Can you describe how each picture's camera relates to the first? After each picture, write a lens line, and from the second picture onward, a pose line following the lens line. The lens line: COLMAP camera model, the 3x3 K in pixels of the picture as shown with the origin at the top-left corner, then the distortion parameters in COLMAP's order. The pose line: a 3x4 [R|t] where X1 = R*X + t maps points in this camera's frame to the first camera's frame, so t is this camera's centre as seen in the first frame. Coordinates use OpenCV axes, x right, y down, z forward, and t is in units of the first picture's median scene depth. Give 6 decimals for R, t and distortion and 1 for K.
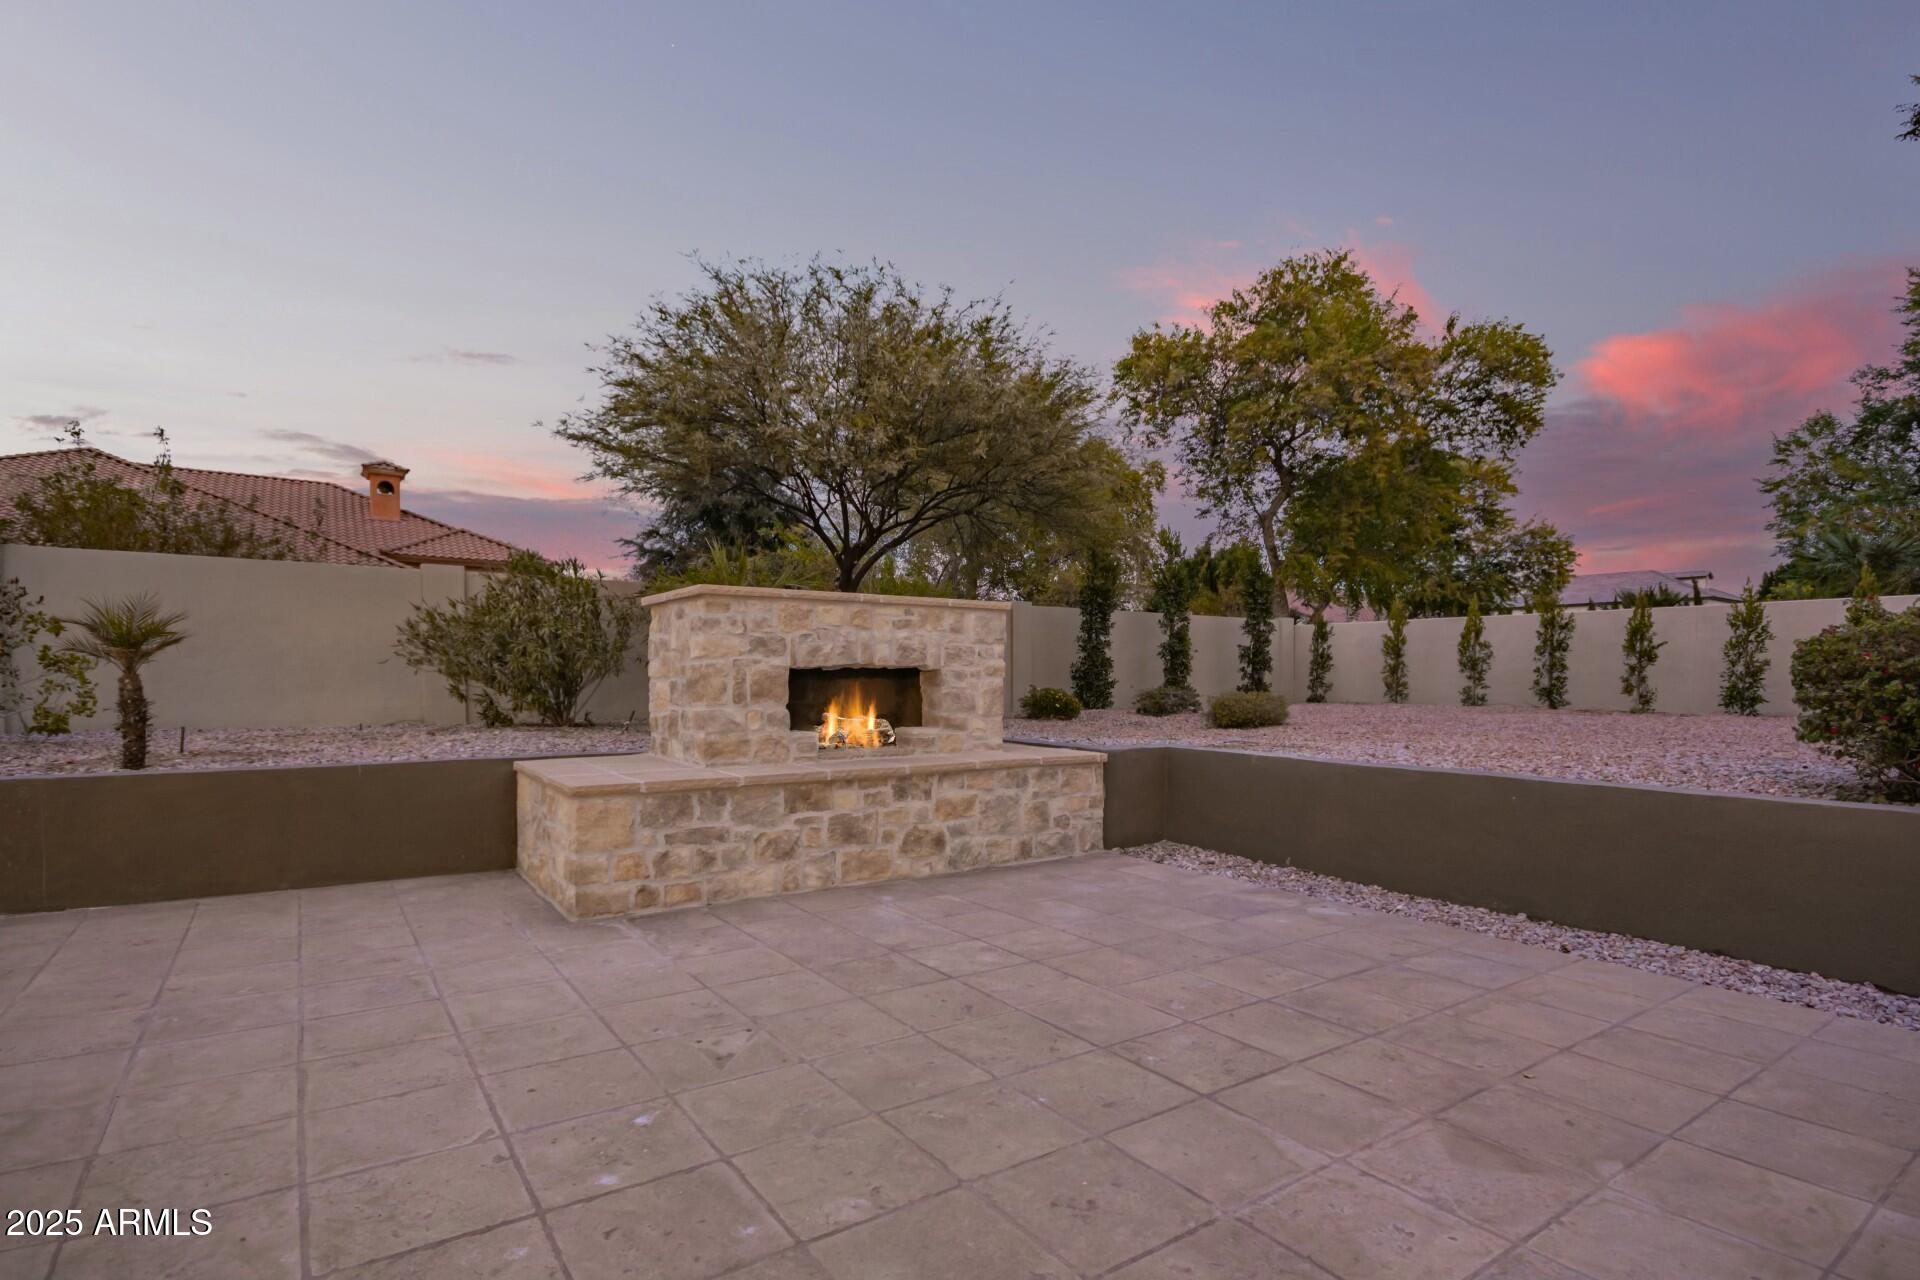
lens RADIAL K [[911.2, 0, 982.9], [0, 911.2, 711.9], [0, 0, 1]] dist [-0.000470, -0.003624]
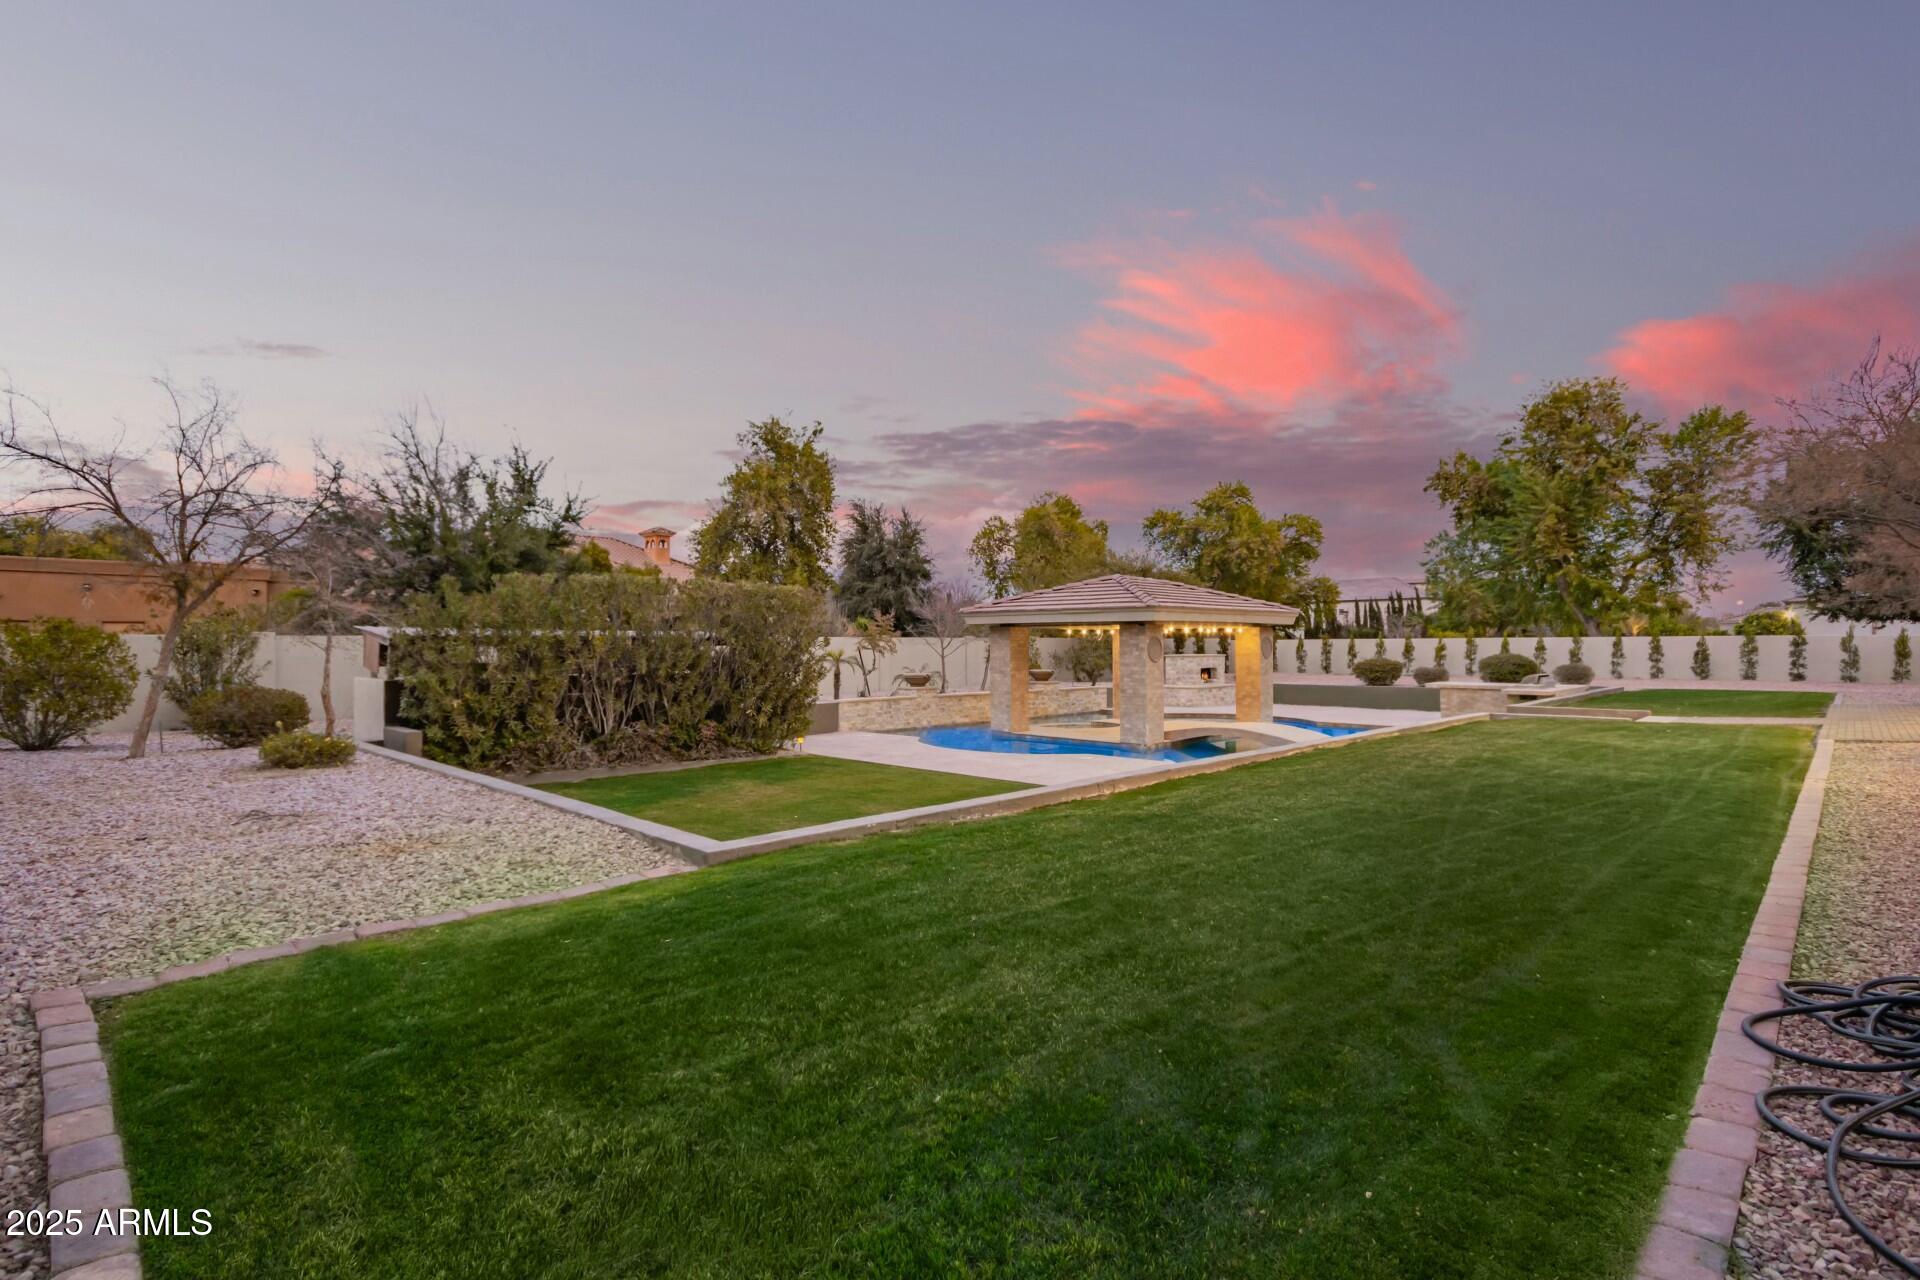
lens RADIAL K [[911.2, 0, 976.3], [0, 911.2, 637.9], [0, 0, 1]] dist [-0.000470, -0.003624]
pose [[0.983778, -0.006241, 0.179279, -2.412708], [0.014702, 0.998837, -0.045908, 0.002278], [-0.178784, 0.047800, 0.982727, -4.028469]]
